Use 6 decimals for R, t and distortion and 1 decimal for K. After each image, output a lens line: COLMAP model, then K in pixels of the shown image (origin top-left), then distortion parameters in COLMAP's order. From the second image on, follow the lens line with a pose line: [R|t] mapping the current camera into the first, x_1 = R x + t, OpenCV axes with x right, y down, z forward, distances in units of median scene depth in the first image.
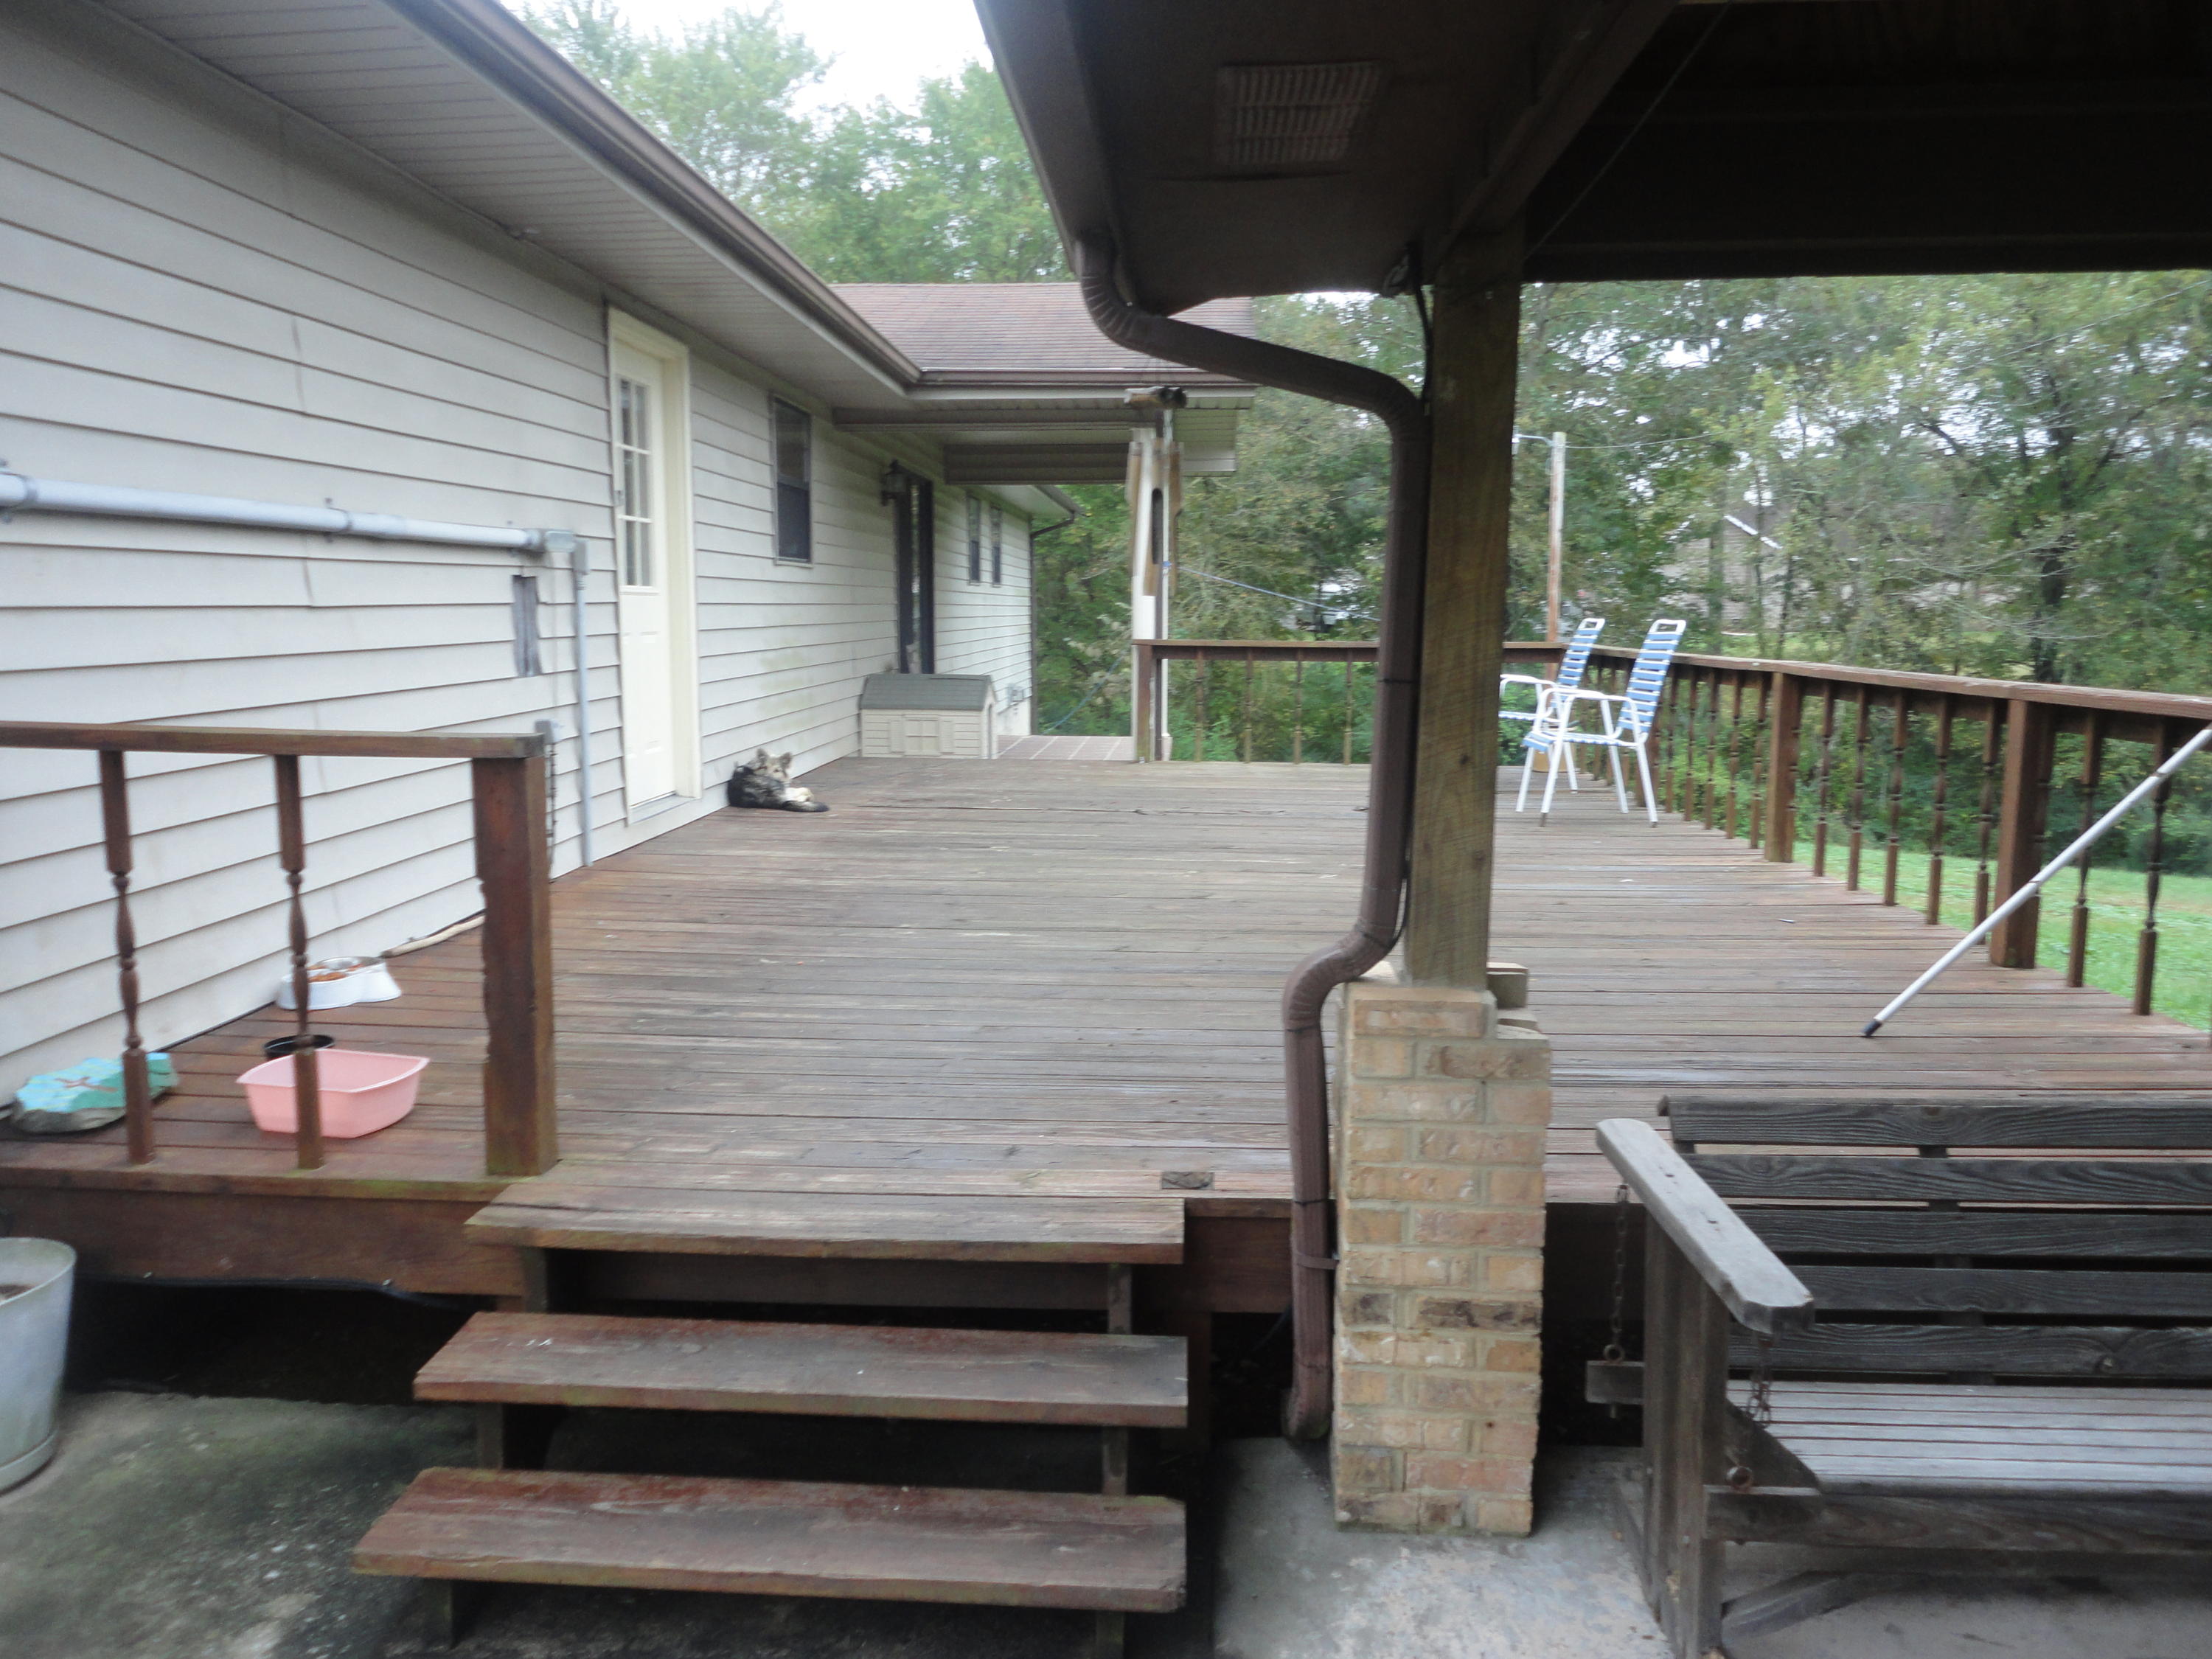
lens RADIAL K [[1587.0, 0, 1099.1], [0, 1587.0, 831.4], [0, 0, 1]] dist [-0.008986, 0.000836]
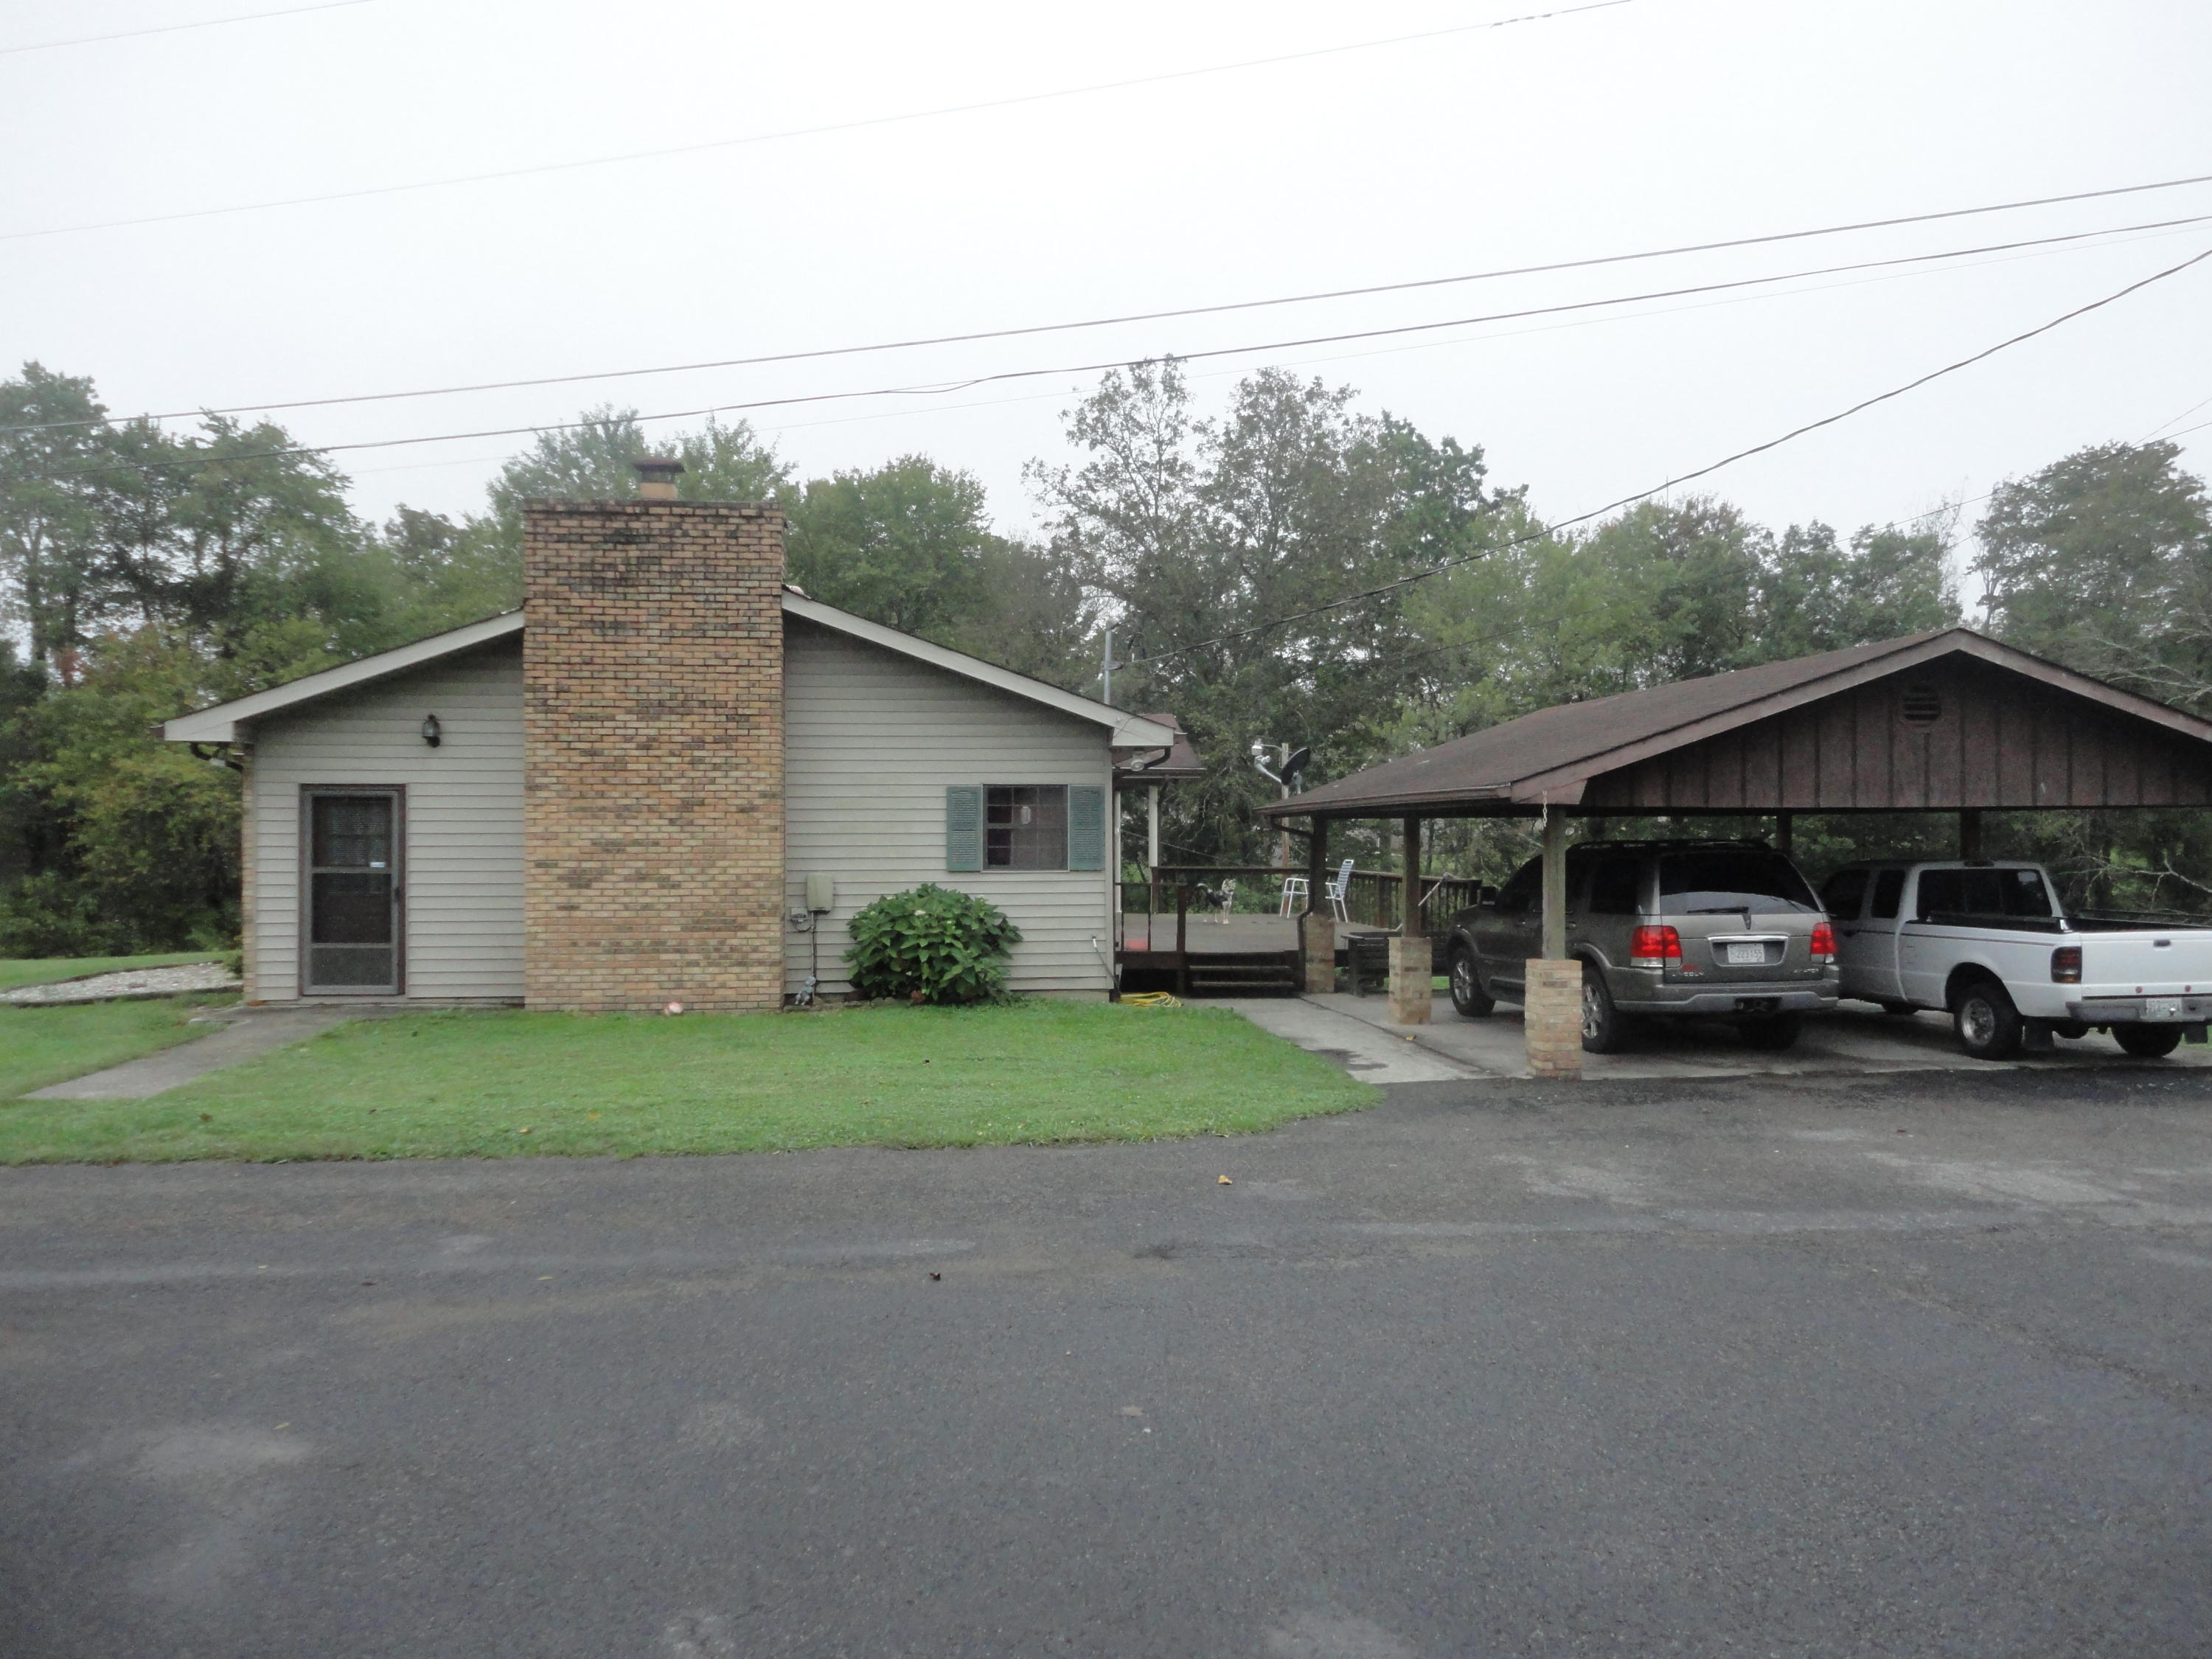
lens RADIAL K [[1587.0, 0, 1099.1], [0, 1587.0, 831.4], [0, 0, 1]] dist [-0.008986, 0.000836]
pose [[0.983594, -0.008836, 0.180180, -0.611936], [0.033747, 0.990179, -0.135668, 0.195764], [-0.177212, 0.139522, 0.974233, -1.753204]]
